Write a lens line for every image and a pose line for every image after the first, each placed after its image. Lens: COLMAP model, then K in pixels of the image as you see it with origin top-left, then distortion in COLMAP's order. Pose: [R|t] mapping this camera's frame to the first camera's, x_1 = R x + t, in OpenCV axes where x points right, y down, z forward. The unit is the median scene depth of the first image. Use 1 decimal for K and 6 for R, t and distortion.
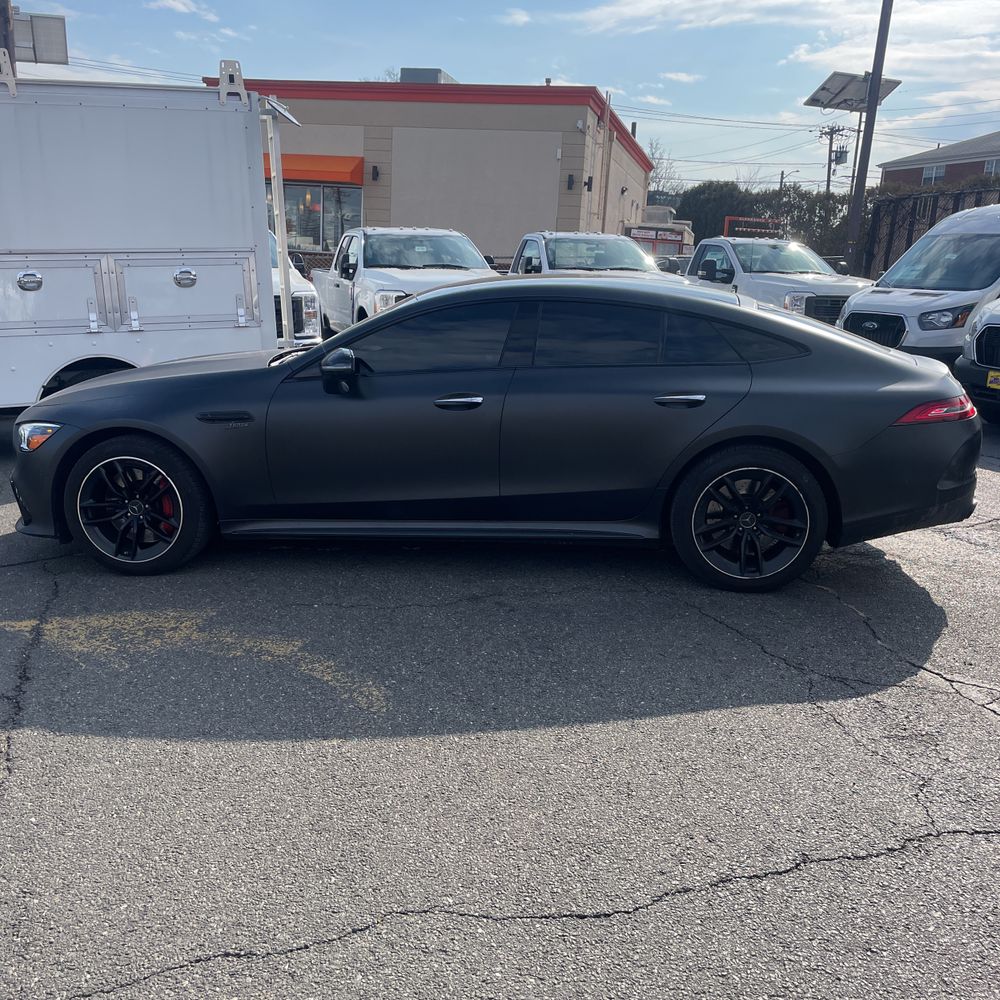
lens RADIAL K [[1005.4, 0, 486.5], [0, 1005.4, 494.9], [0, 0, 1]] dist [0.081164, -0.110986]
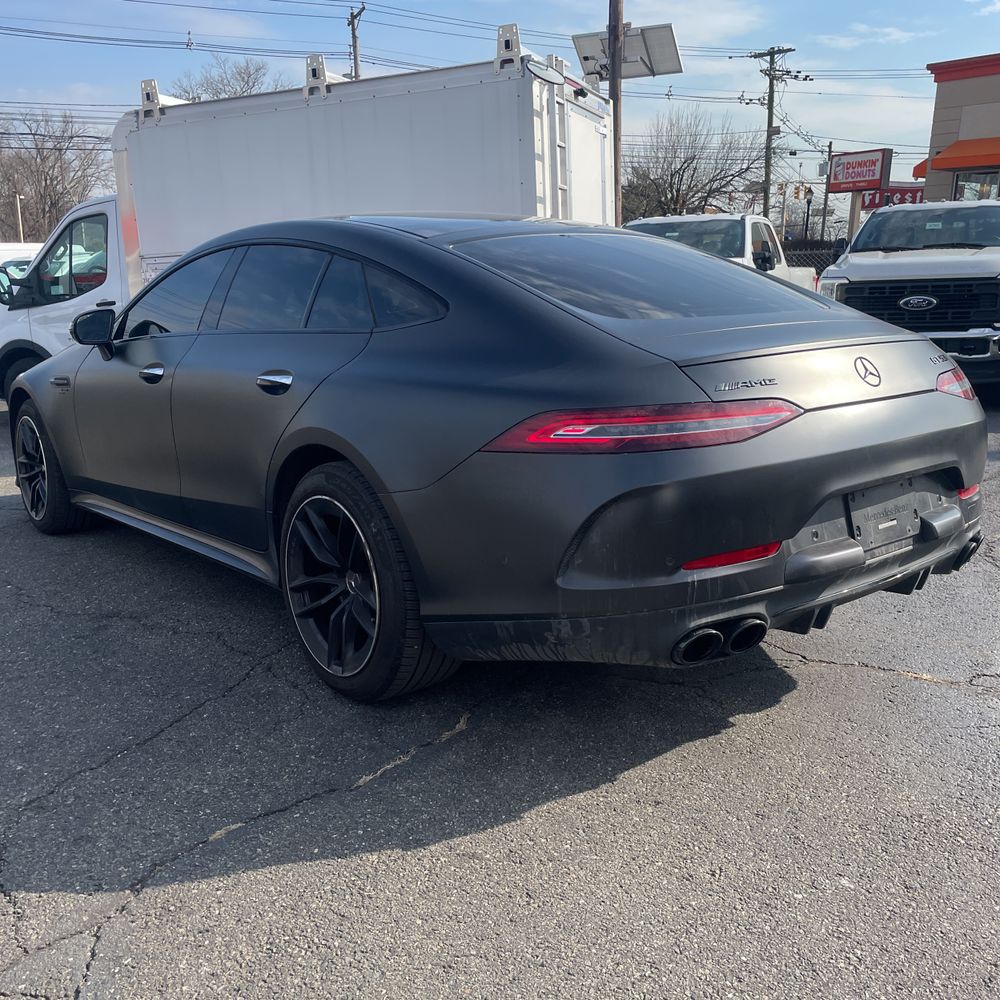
lens RADIAL K [[1006.5, 0, 506.9], [0, 1006.5, 499.5], [0, 0, 1]] dist [0.075408, -0.098089]
pose [[0.715973, 0.120918, -0.687576, 0.225882], [-0.129867, 0.990764, 0.039007, -0.018560], [0.685942, 0.061366, 0.725064, 0.184462]]
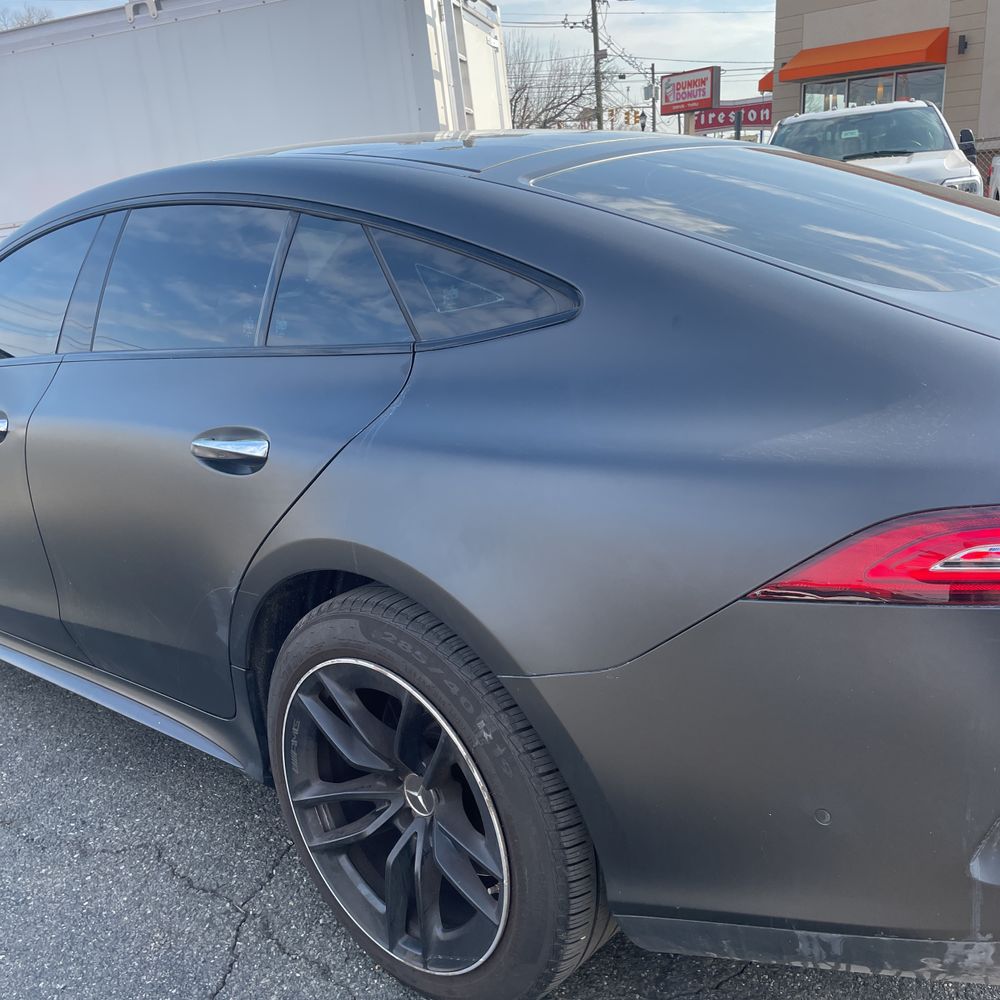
lens RADIAL K [[1005.4, 0, 486.5], [0, 1005.4, 494.9], [0, 0, 1]] dist [0.081164, -0.110986]
pose [[0.805635, 0.071144, -0.588125, 0.143476], [-0.031573, 0.996508, 0.077295, -0.032209], [0.591570, -0.043703, 0.805068, 0.222199]]
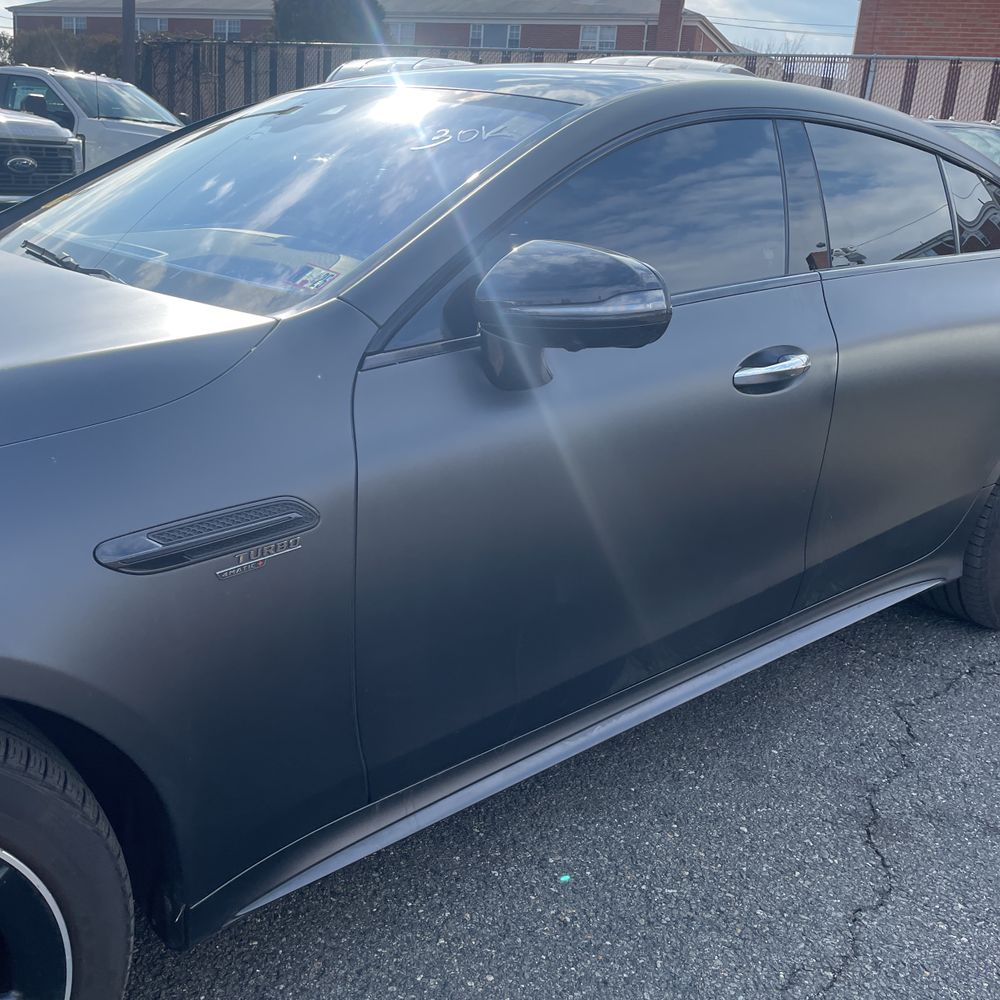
lens RADIAL K [[1006.5, 0, 506.9], [0, 1006.5, 499.5], [0, 0, 1]] dist [0.075408, -0.098089]
pose [[0.671191, -0.202143, 0.713190, -0.119475], [0.112184, 0.978719, 0.171825, -0.037570], [-0.732746, -0.035319, 0.679585, 0.243668]]
